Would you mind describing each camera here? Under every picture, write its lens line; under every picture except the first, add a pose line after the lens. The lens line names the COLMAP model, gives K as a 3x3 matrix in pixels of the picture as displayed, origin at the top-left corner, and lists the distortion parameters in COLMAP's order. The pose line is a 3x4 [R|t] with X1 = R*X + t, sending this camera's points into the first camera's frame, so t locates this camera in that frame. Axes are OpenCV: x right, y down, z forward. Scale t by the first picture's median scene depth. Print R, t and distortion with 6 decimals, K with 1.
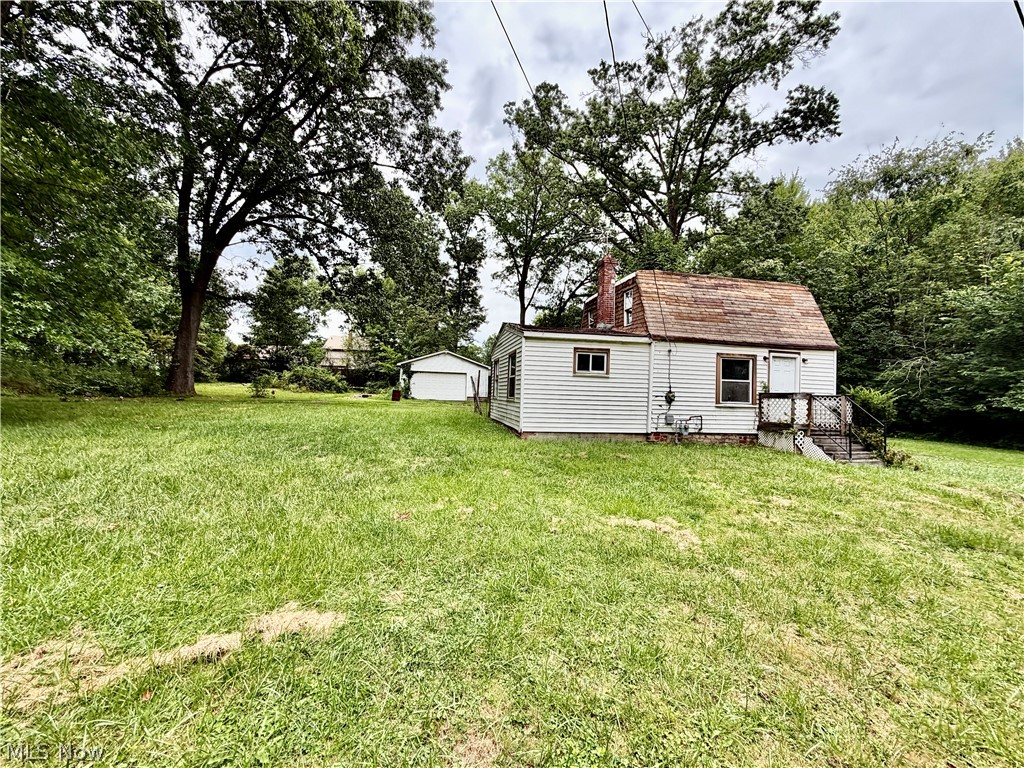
lens RADIAL K [[408.3, 0, 512.0], [0, 408.3, 384.0], [0, 0, 1]] dist [0.000323, -0.000053]
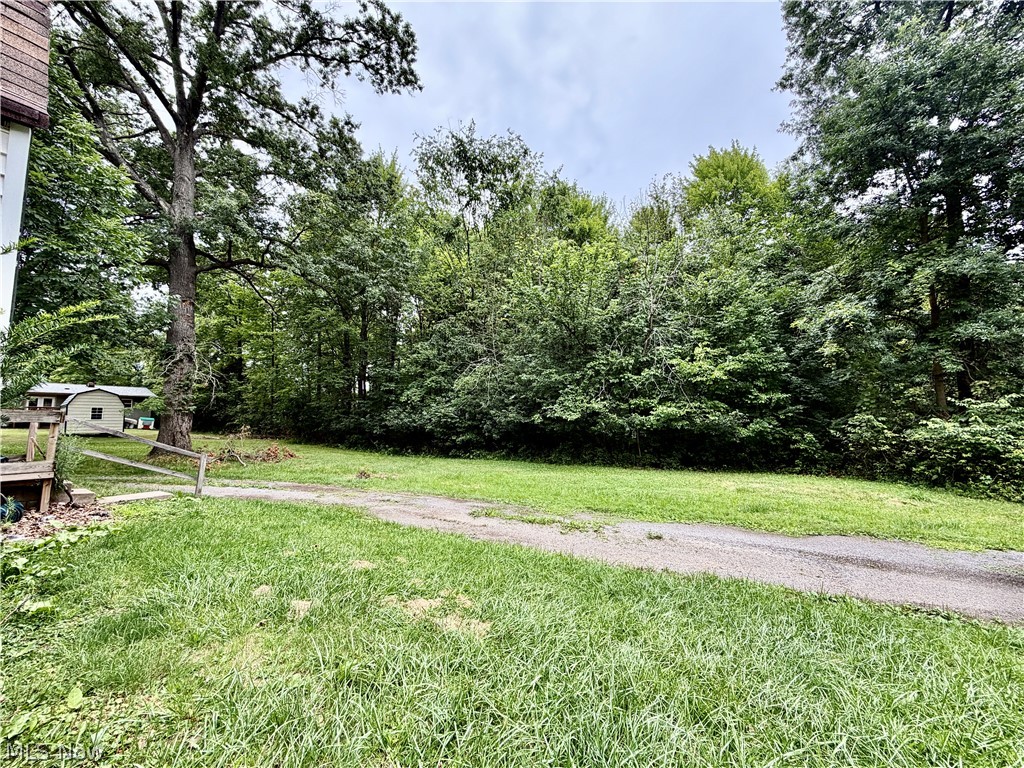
lens RADIAL K [[408.3, 0, 512.0], [0, 408.3, 384.0], [0, 0, 1]] dist [0.000323, -0.000053]
pose [[0.707731, 0.027759, 0.705936, 0.306164], [0.010603, 0.998698, -0.049900, 0.017394], [-0.706402, 0.042801, 0.706515, 0.262339]]
